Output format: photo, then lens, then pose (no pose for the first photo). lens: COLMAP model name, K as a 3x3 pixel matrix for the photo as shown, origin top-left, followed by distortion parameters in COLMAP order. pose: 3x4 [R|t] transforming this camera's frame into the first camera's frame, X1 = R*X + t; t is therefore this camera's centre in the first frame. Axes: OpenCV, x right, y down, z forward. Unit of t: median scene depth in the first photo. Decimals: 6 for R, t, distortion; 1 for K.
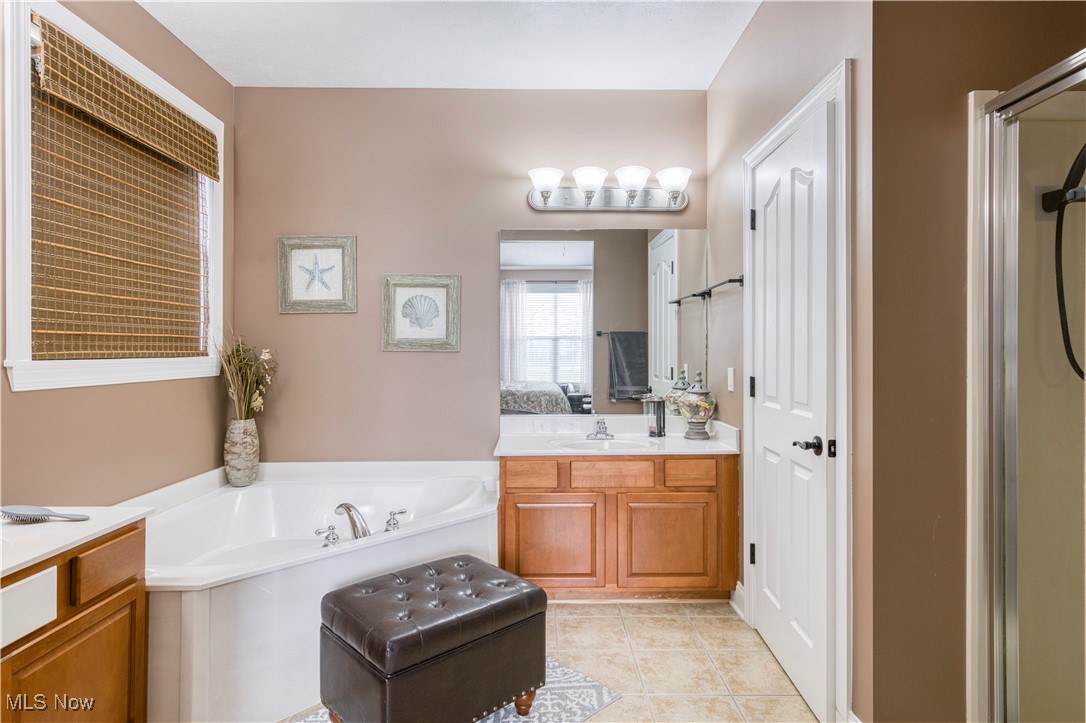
lens RADIAL K [[579.8, 0, 548.0], [0, 579.8, 352.5], [0, 0, 1]] dist [-0.000823, 0.002214]
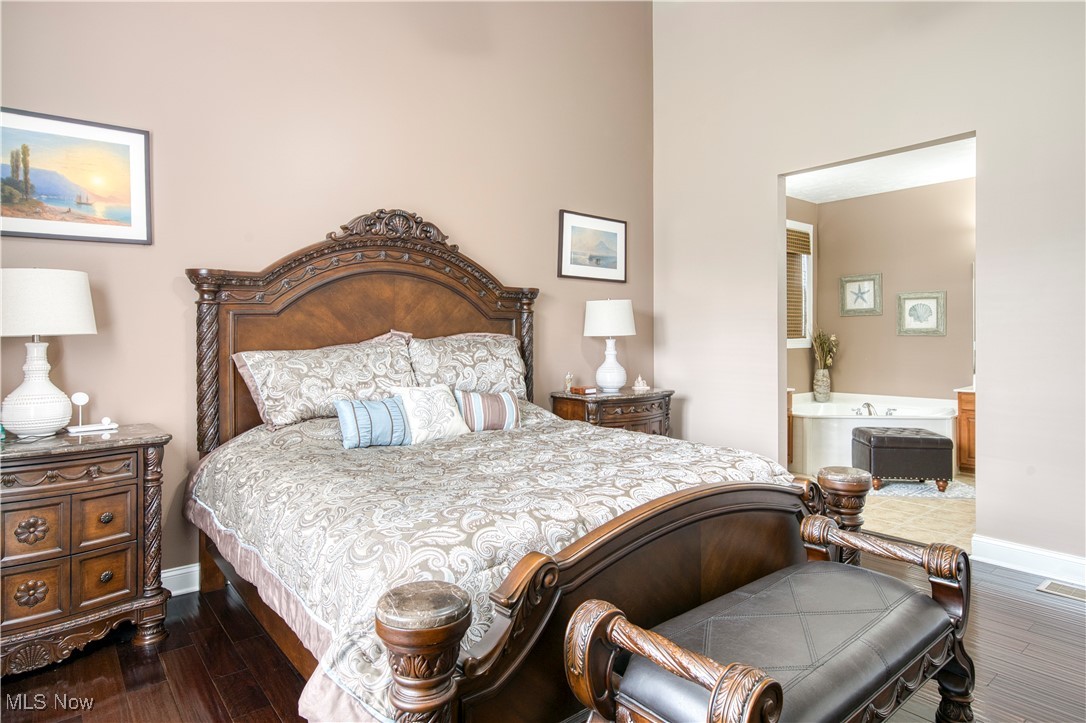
lens RADIAL K [[579.8, 0, 553.0], [0, 579.8, 335.7], [0, 0, 1]] dist [-0.000823, 0.002214]
pose [[0.609935, -0.003234, -0.792445, 0.505684], [0.003598, 0.999993, -0.001311, -0.003105], [0.792443, -0.002052, 0.609942, -0.980344]]
